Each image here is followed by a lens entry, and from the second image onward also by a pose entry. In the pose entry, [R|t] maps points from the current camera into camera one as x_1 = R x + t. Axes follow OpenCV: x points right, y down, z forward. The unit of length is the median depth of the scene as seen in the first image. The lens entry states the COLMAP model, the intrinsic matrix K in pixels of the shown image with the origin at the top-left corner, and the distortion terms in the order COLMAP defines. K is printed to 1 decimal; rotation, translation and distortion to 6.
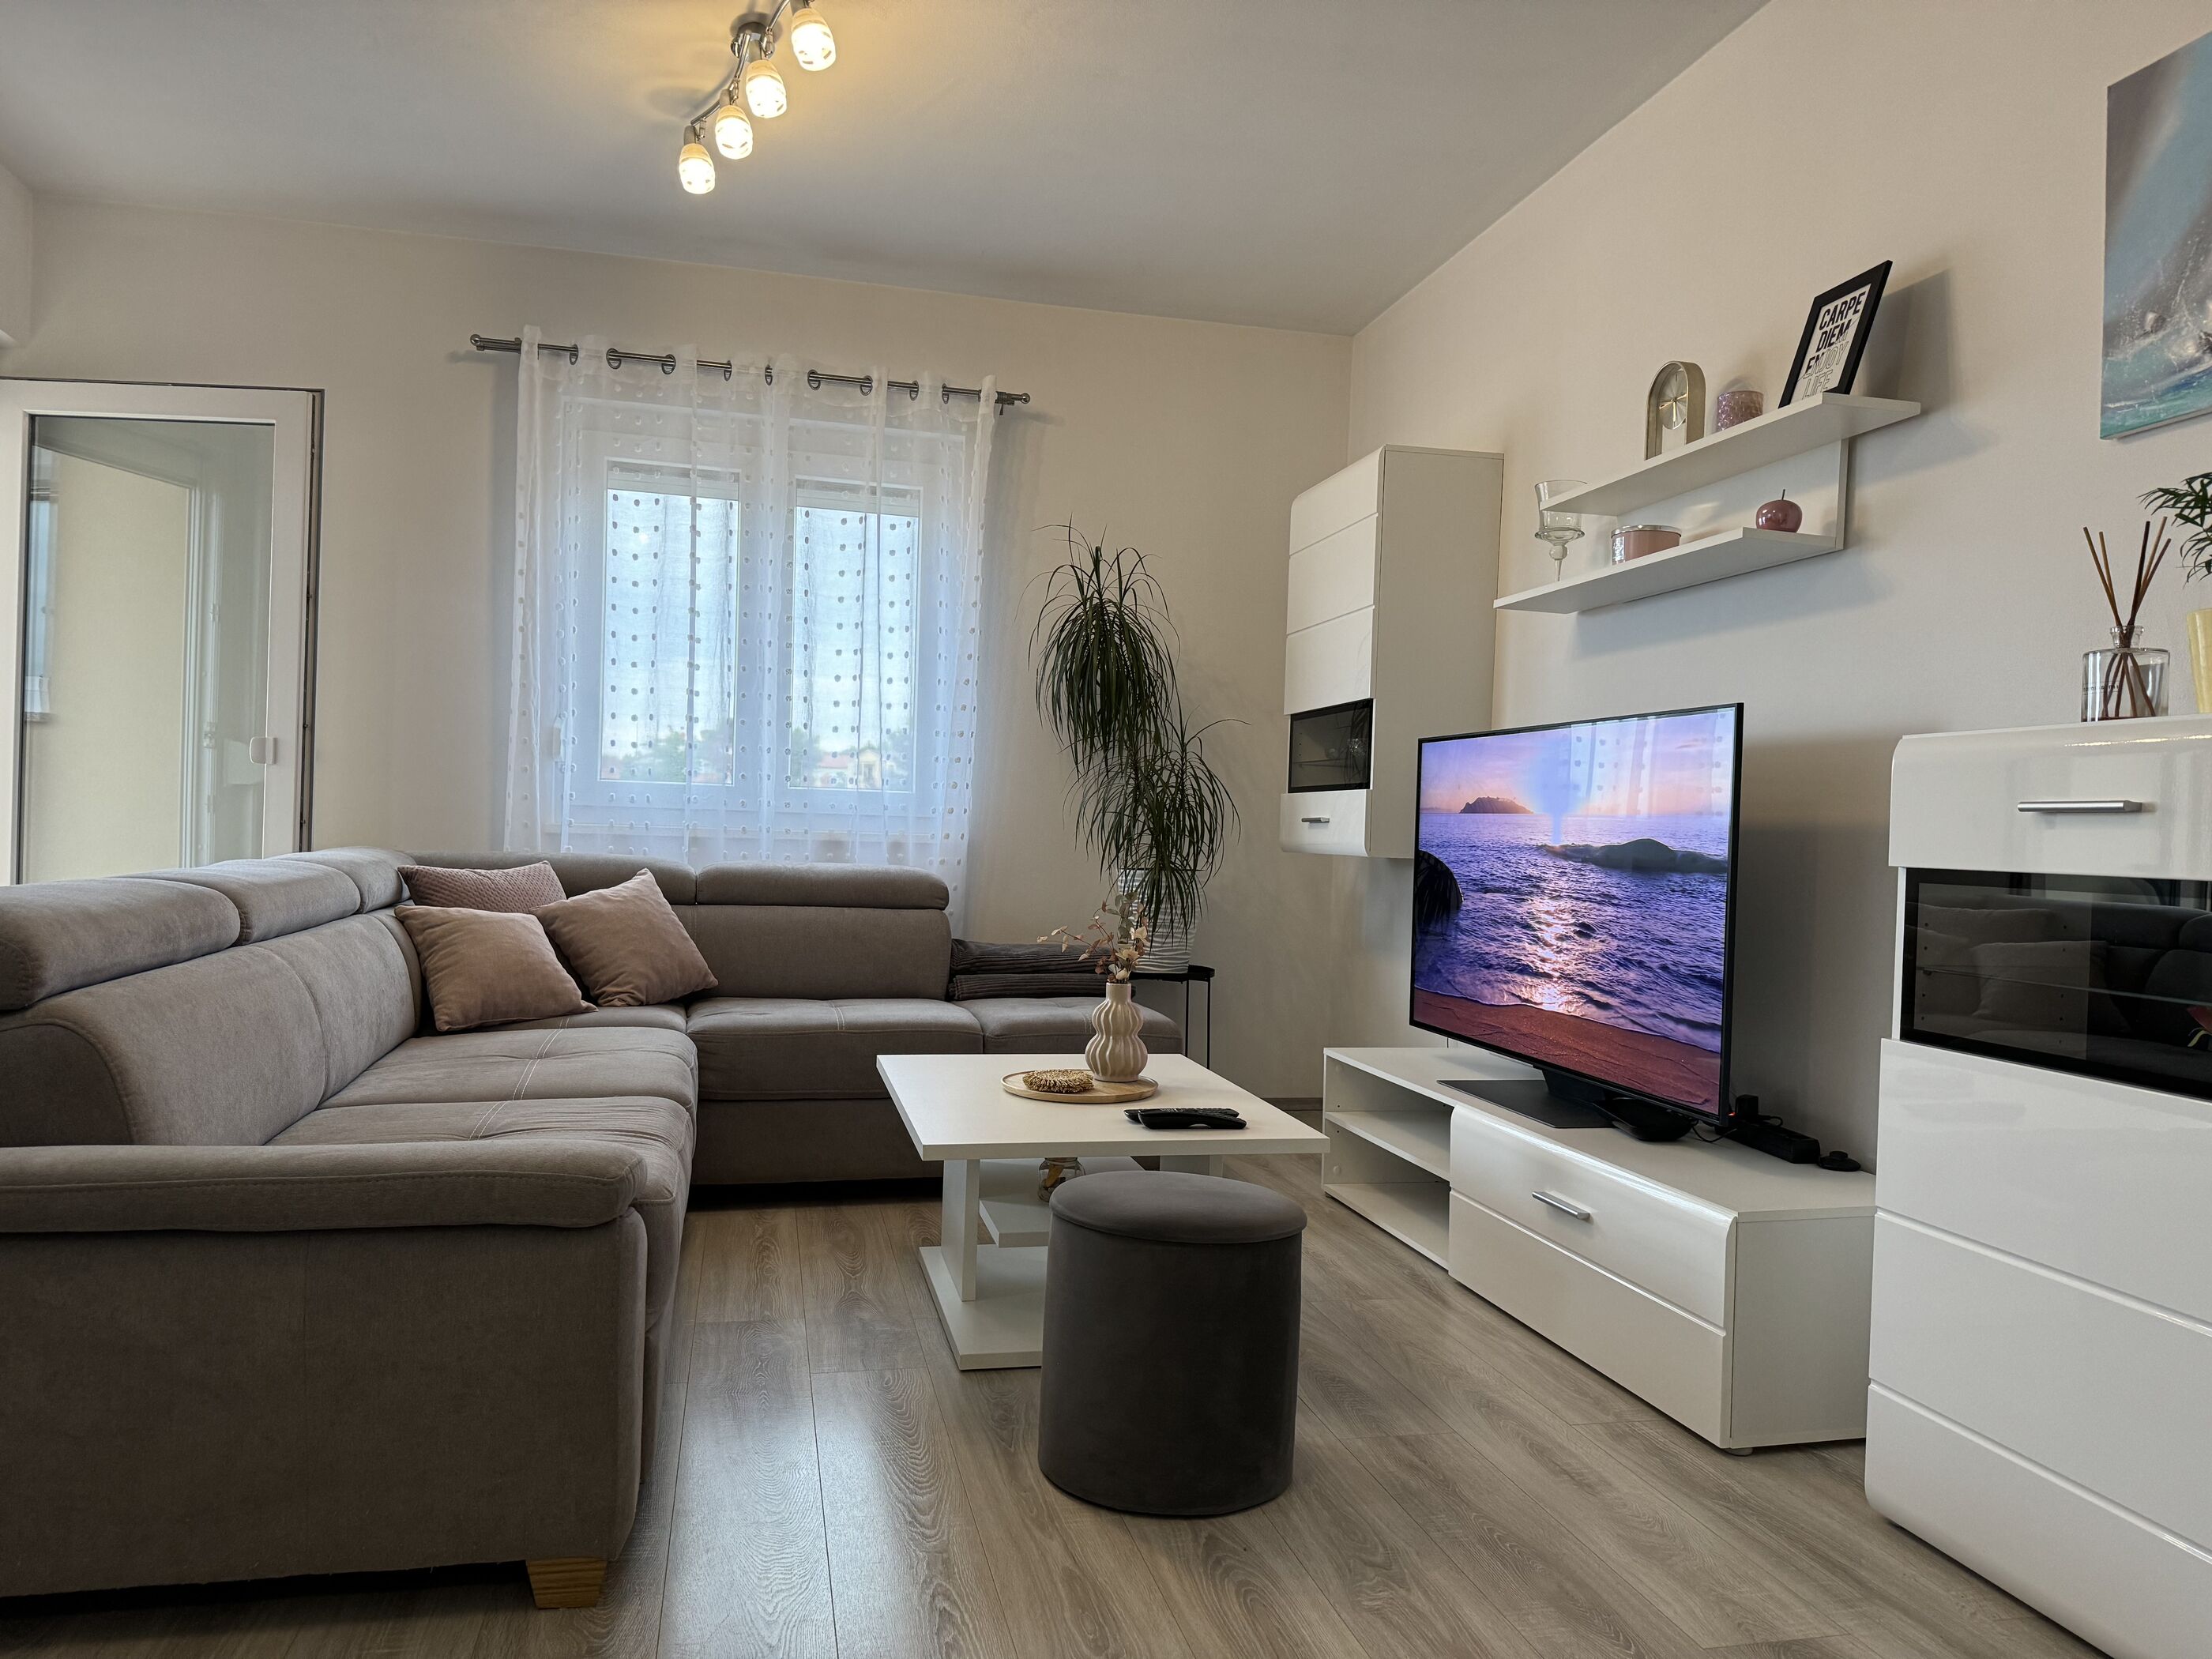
lens RADIAL K [[1540.4, 0, 1108.7], [0, 1540.4, 838.5], [0, 0, 1]] dist [0.129119, -0.218435]
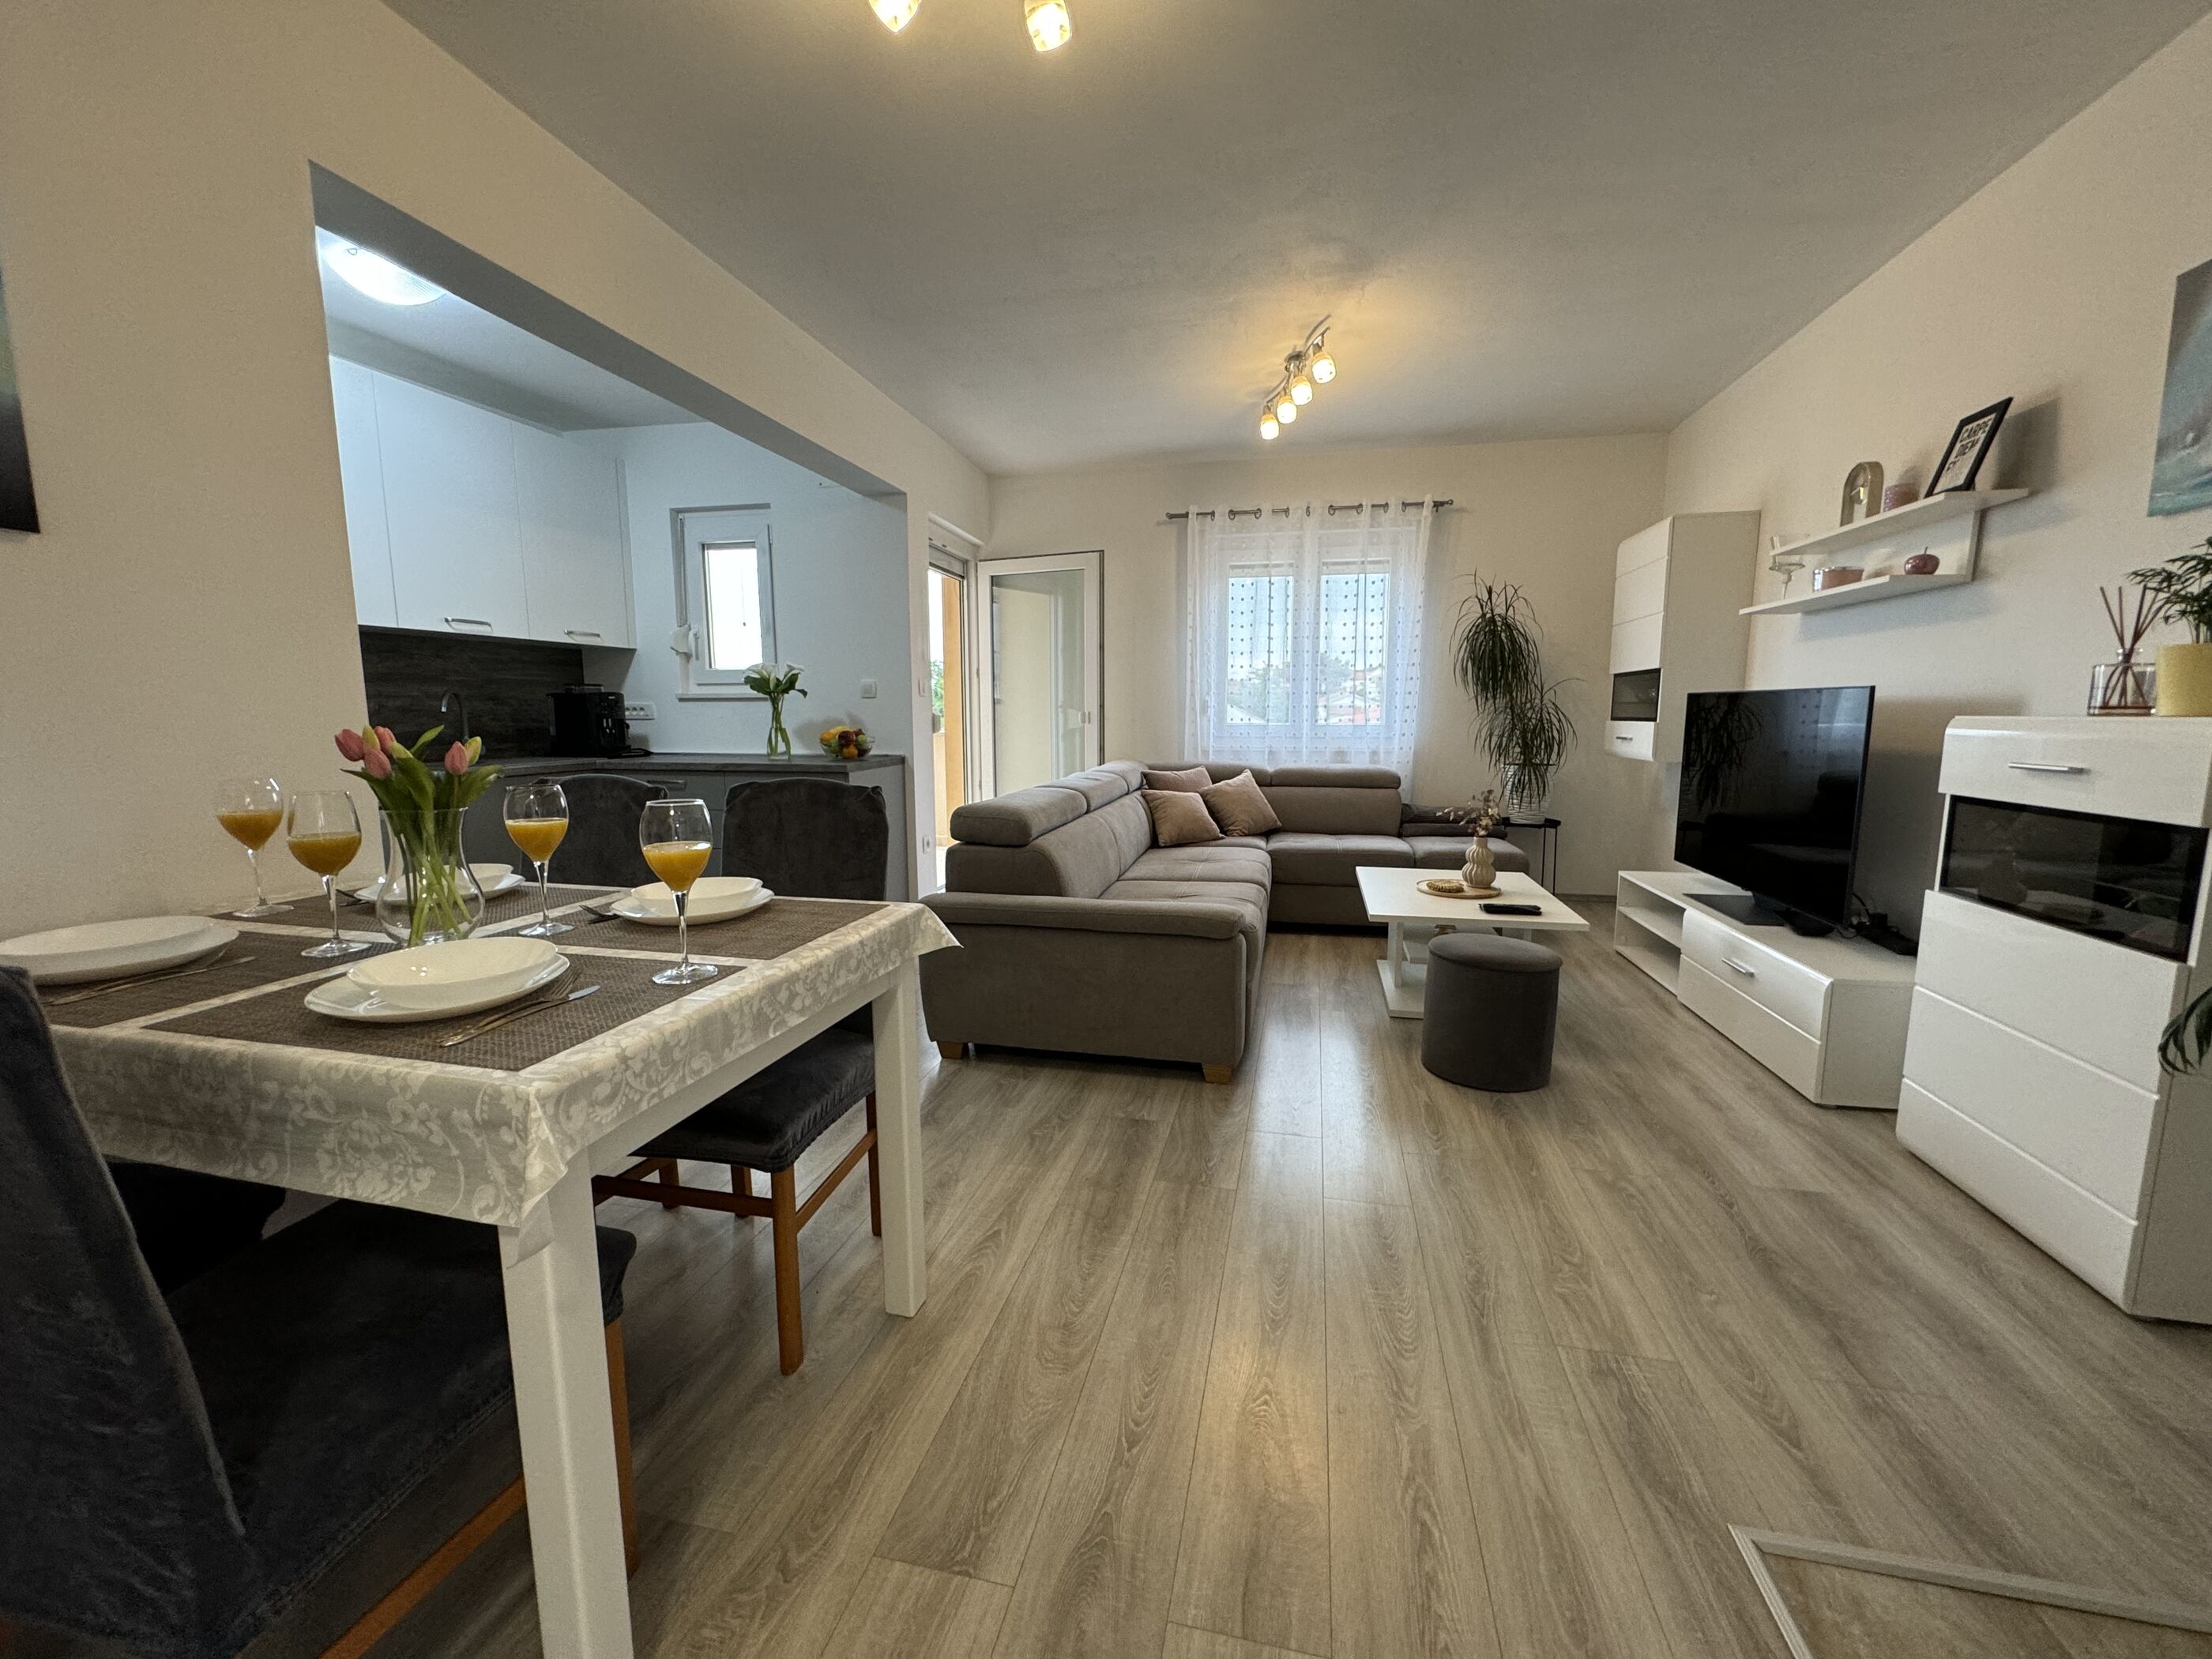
lens RADIAL K [[879.3, 0, 1106.0], [0, 879.3, 829.5], [0, 0, 1]] dist [-0.002037, -0.000518]
pose [[0.898382, 0.024198, -0.438549, 0.068093], [0.028417, 0.993187, 0.113013, -0.054433], [0.438296, -0.113991, 0.891573, -0.191094]]
